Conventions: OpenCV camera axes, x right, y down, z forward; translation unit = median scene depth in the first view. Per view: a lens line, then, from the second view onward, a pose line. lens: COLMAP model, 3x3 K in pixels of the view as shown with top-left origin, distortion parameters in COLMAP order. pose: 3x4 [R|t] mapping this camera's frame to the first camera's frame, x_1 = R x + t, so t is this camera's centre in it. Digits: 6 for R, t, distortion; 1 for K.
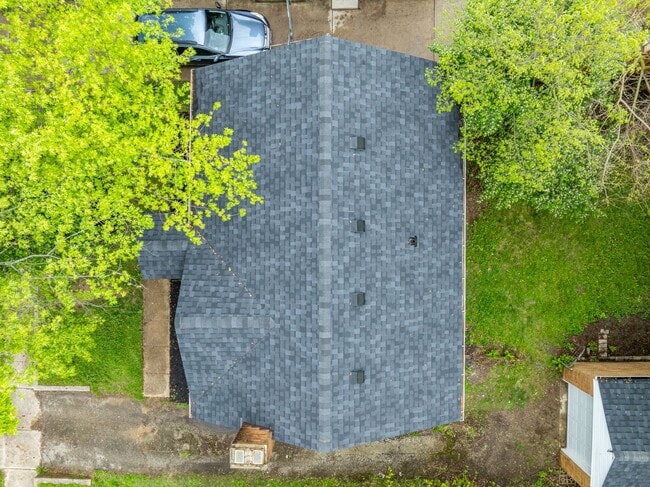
lens RADIAL K [[454.8, 0, 325.0], [0, 454.8, 243.5], [0, 0, 1]] dist [-0.013905, -0.004298]
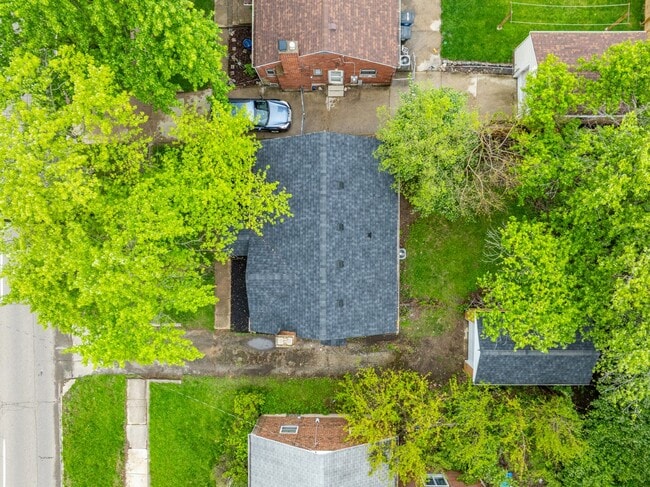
lens RADIAL K [[454.8, 0, 325.0], [0, 454.8, 243.5], [0, 0, 1]] dist [-0.013905, -0.004298]
pose [[0.999996, 0.001728, -0.002337, 0.012599], [-0.001718, 0.999990, 0.004155, 0.023177], [0.002344, -0.004151, 0.999989, -0.938164]]
